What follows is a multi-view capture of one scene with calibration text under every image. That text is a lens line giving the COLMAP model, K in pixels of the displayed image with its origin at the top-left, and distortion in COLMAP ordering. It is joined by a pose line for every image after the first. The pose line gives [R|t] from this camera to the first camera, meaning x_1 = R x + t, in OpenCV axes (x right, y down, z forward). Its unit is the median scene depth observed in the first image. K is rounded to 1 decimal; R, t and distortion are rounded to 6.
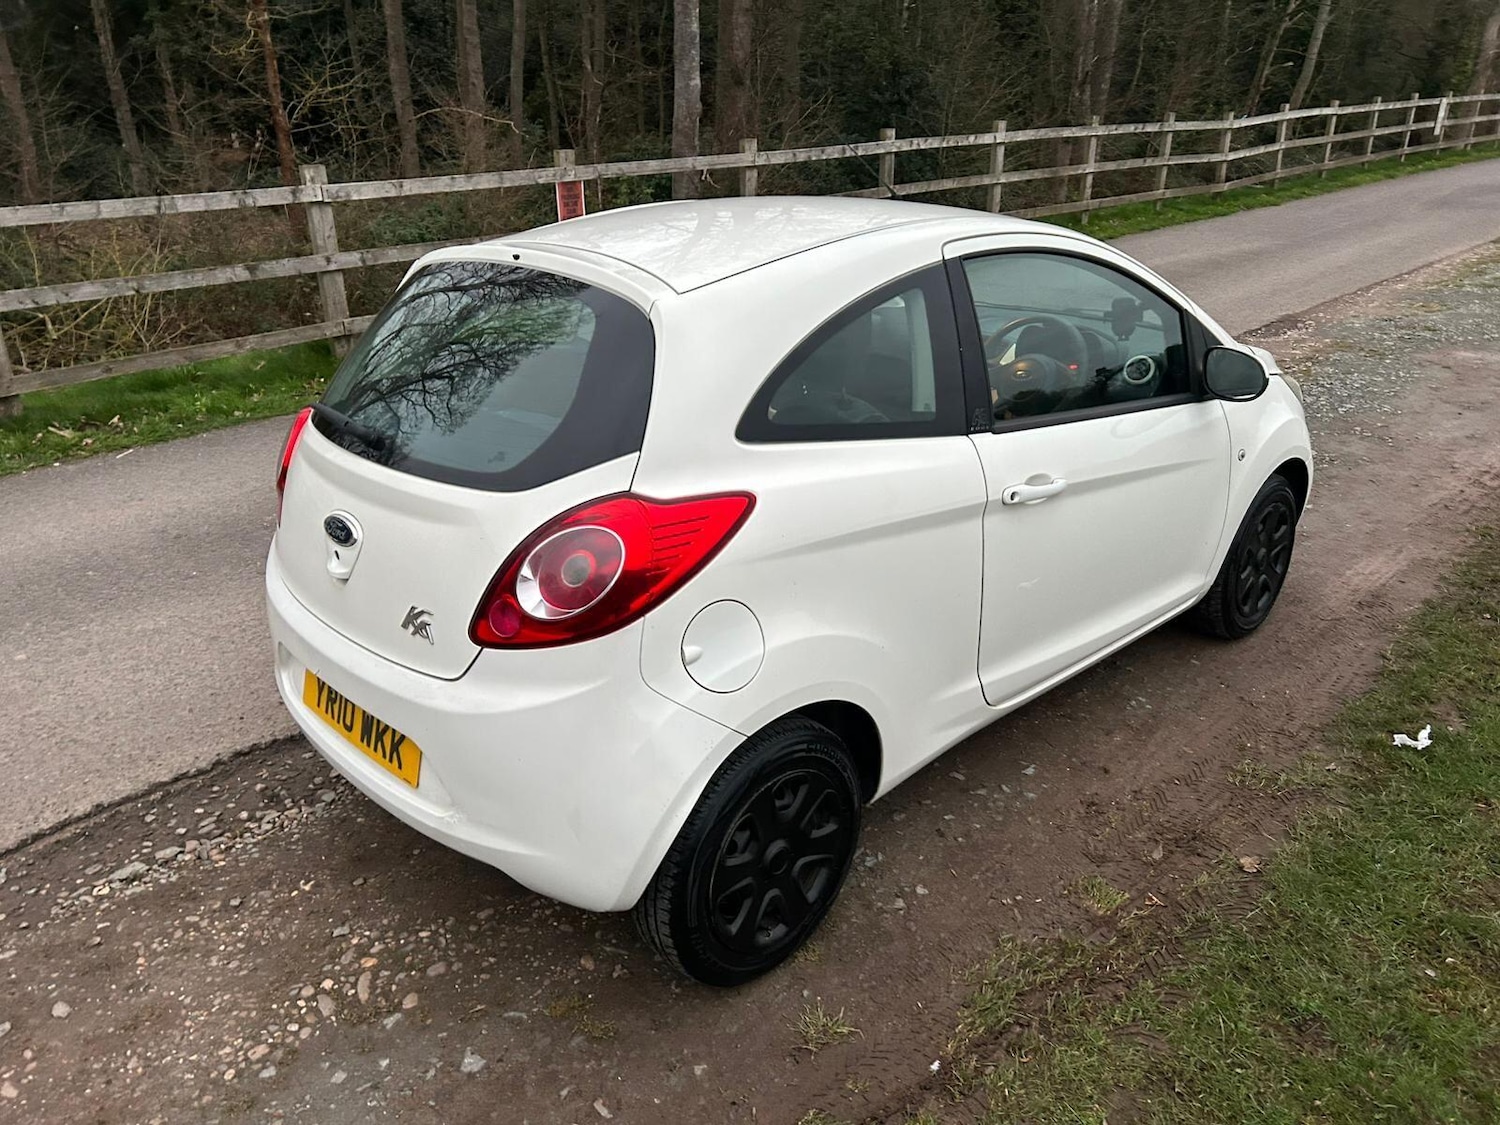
lens RADIAL K [[1128.0, 0, 737.8], [0, 1128.0, 563.0], [0, 0, 1]] dist [0.051799, -0.053775]
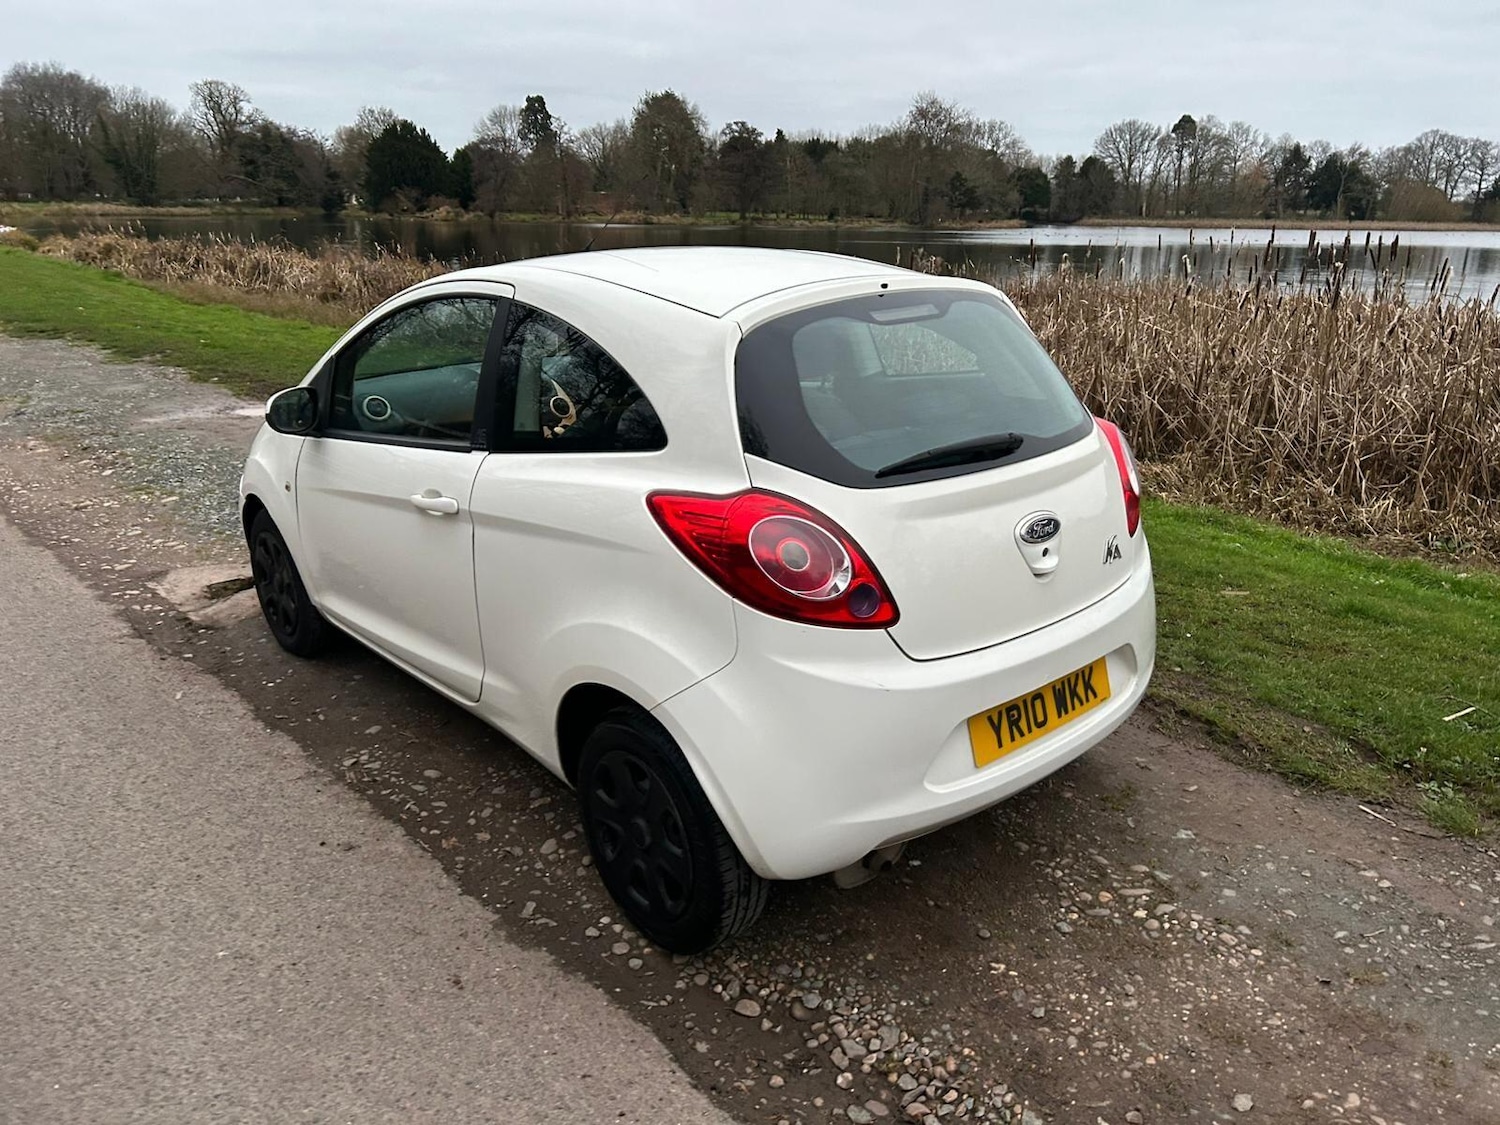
lens RADIAL K [[1128.0, 0, 742.8], [0, 1128.0, 552.3], [0, 0, 1]] dist [0.051799, -0.053775]
pose [[0.048423, -0.293510, 0.954729, -1.232616], [0.392464, 0.884563, 0.252033, -0.345453], [-0.918492, 0.362493, 0.158025, 0.971907]]
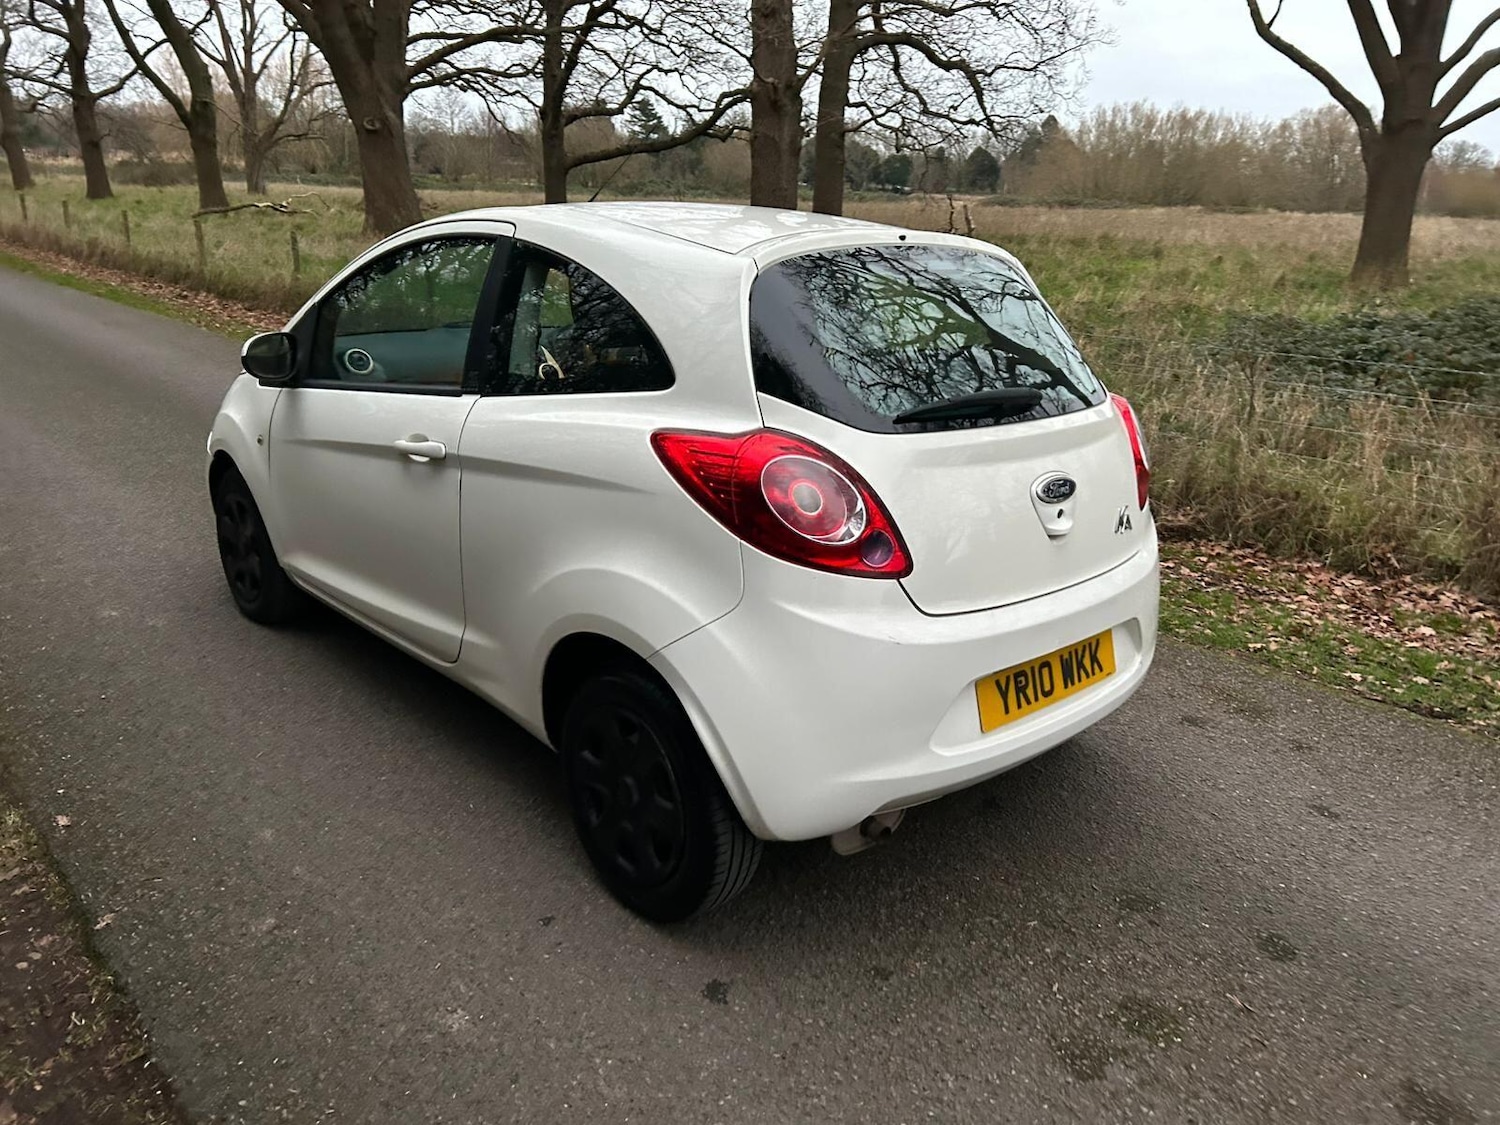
lens RADIAL K [[1128.0, 0, 762.4], [0, 1128.0, 561.7], [0, 0, 1]] dist [0.051799, -0.053775]
pose [[0.015057, -0.277858, 0.960504, -1.212385], [0.346163, 0.902657, 0.255697, -0.290310], [-0.938054, 0.328641, 0.109775, 1.027695]]
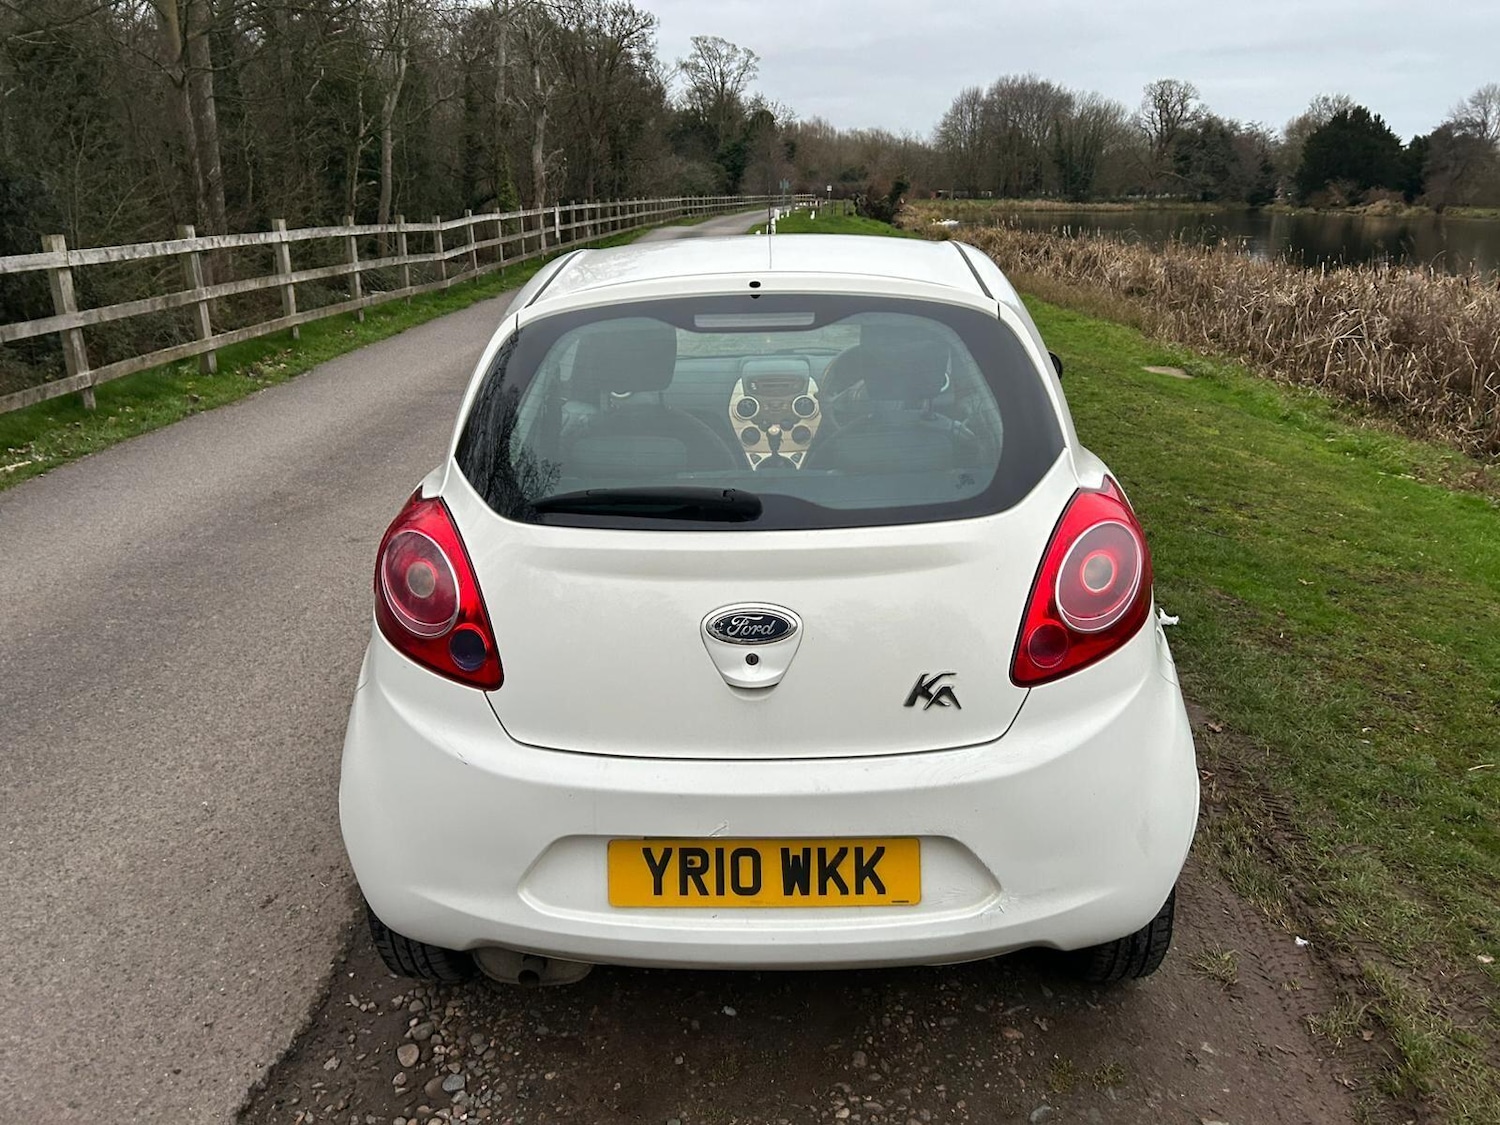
lens RADIAL K [[1128.0, 0, 750.6], [0, 1128.0, 552.5], [0, 0, 1]] dist [0.051799, -0.053775]
pose [[0.715051, -0.208179, 0.667355, -0.756859], [0.275271, 0.961354, 0.004946, -0.072468], [-0.642594, 0.180167, 0.744723, 0.368157]]
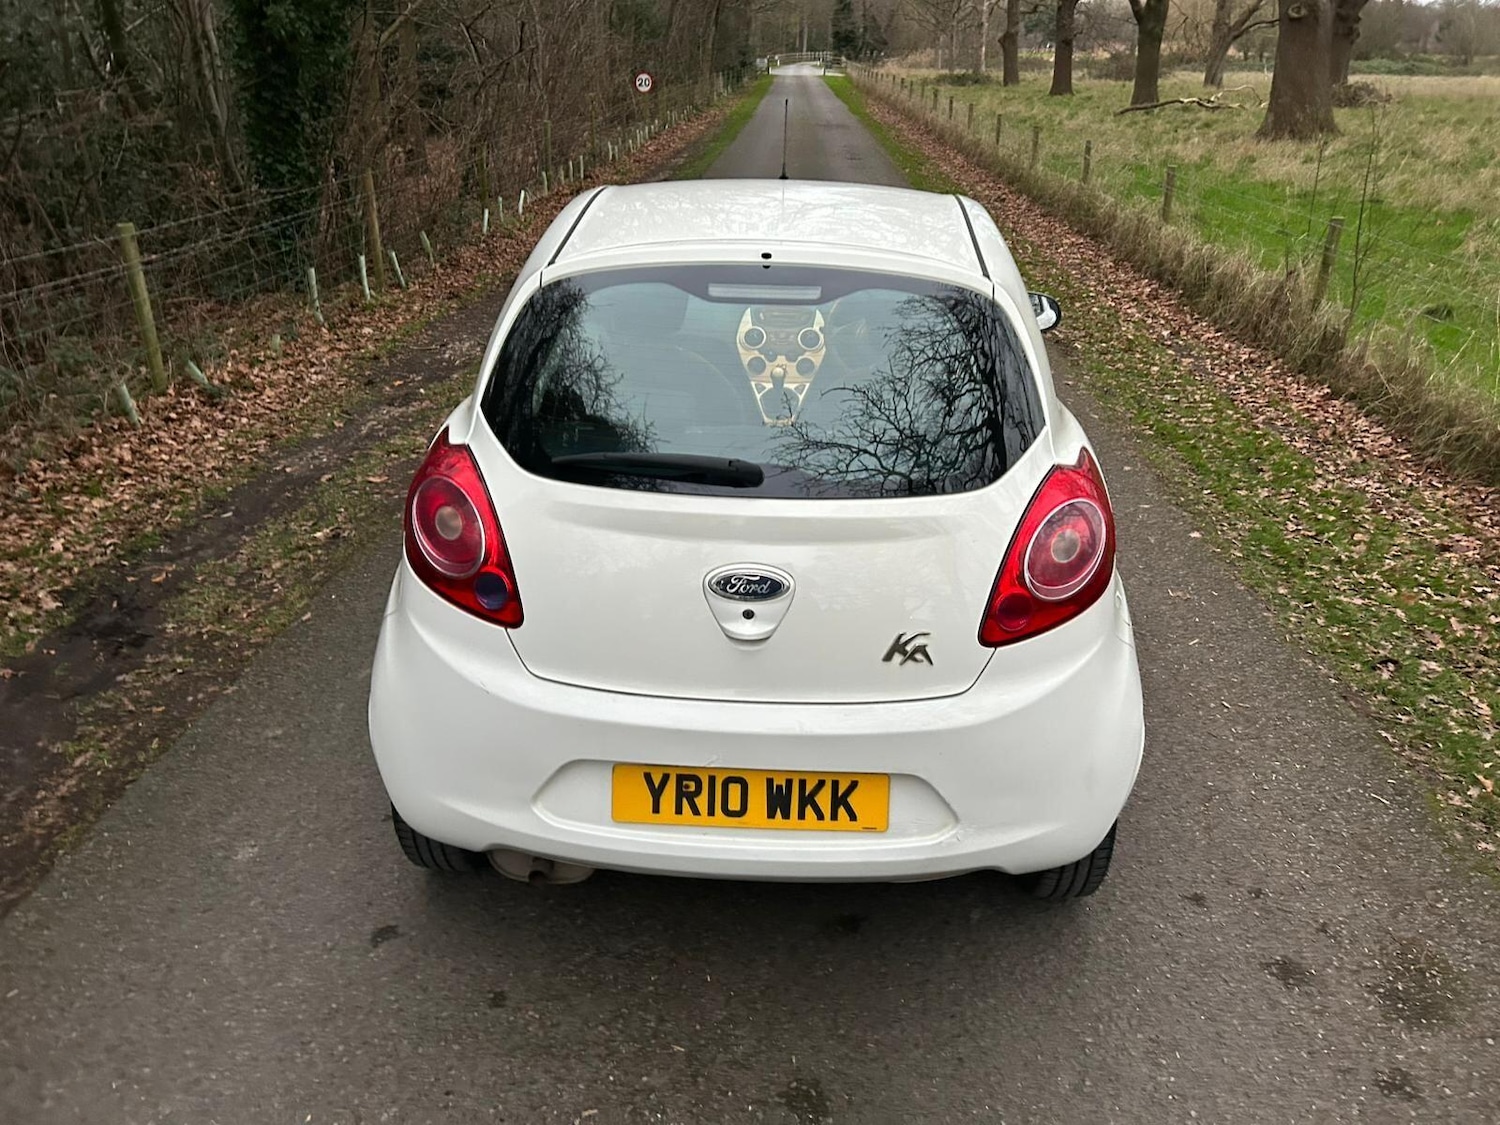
lens RADIAL K [[1128.0, 0, 757.4], [0, 1128.0, 554.1], [0, 0, 1]] dist [0.051799, -0.053775]
pose [[0.720319, -0.243082, 0.649655, -0.793318], [0.232207, 0.967050, 0.104376, -0.123757], [-0.653621, 0.075671, 0.753030, 0.308357]]
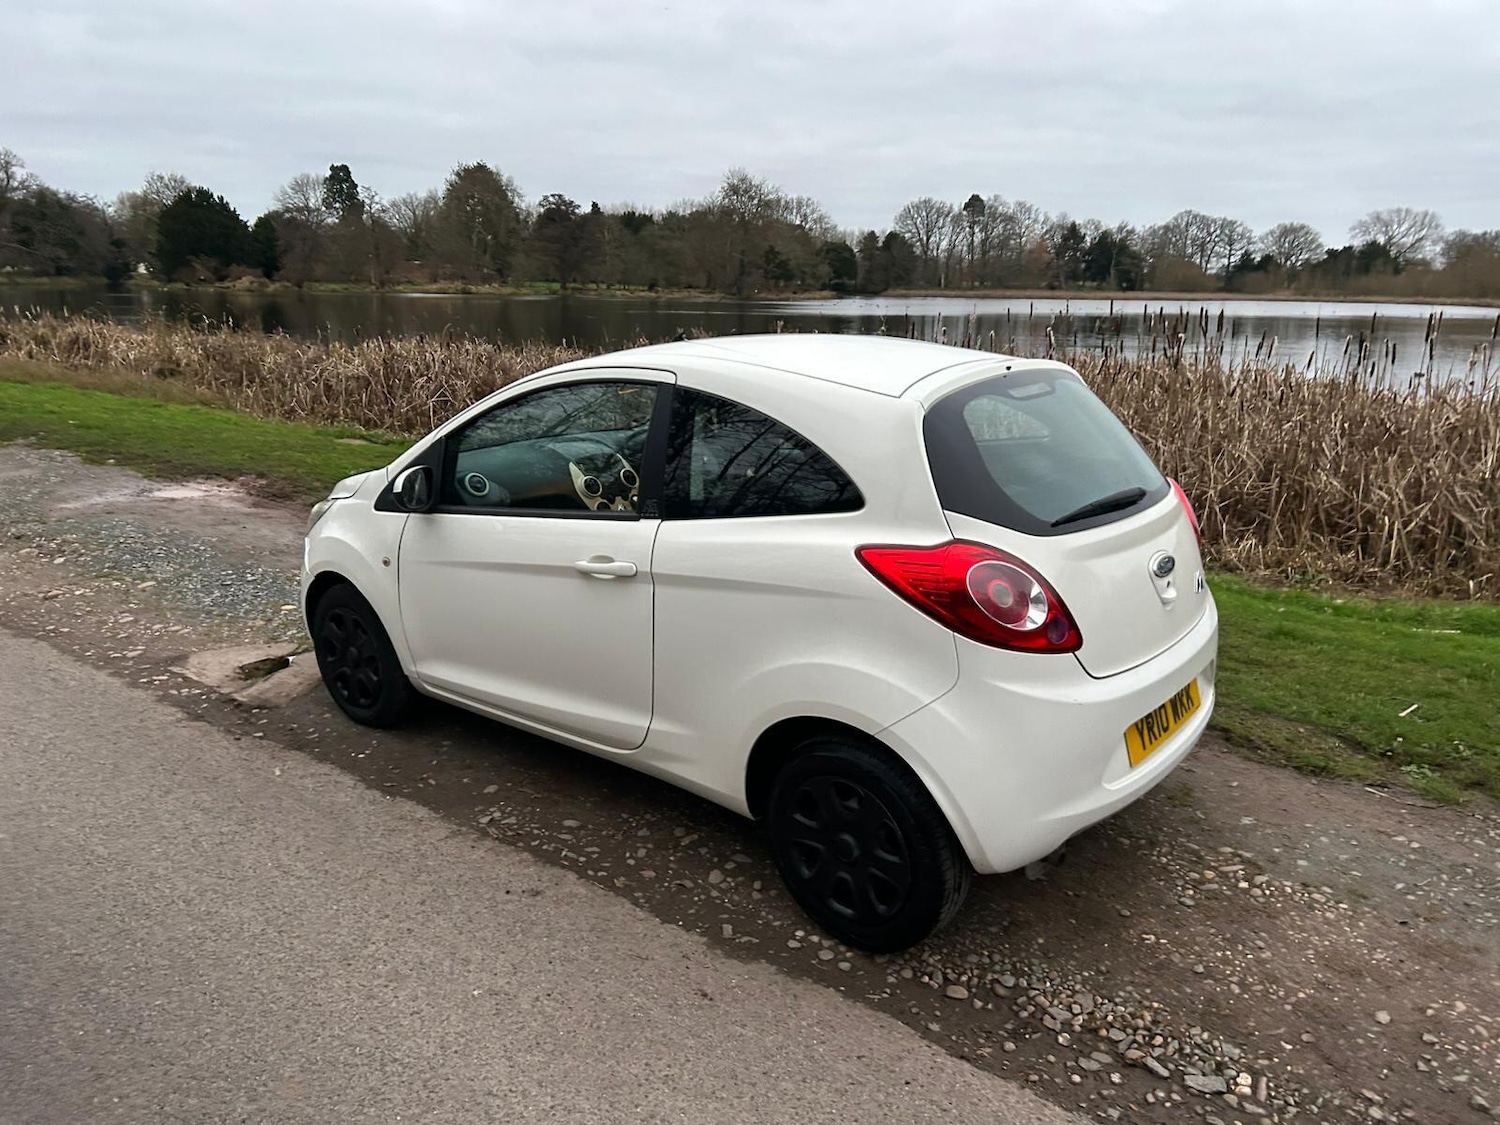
lens RADIAL K [[1128.0, 0, 756.8], [0, 1128.0, 555.0], [0, 0, 1]] dist [0.051799, -0.053775]
pose [[-0.122087, -0.239060, 0.963299, -1.364492], [0.388826, 0.881462, 0.268029, -0.503915], [-0.913186, 0.407279, -0.014663, 1.274723]]
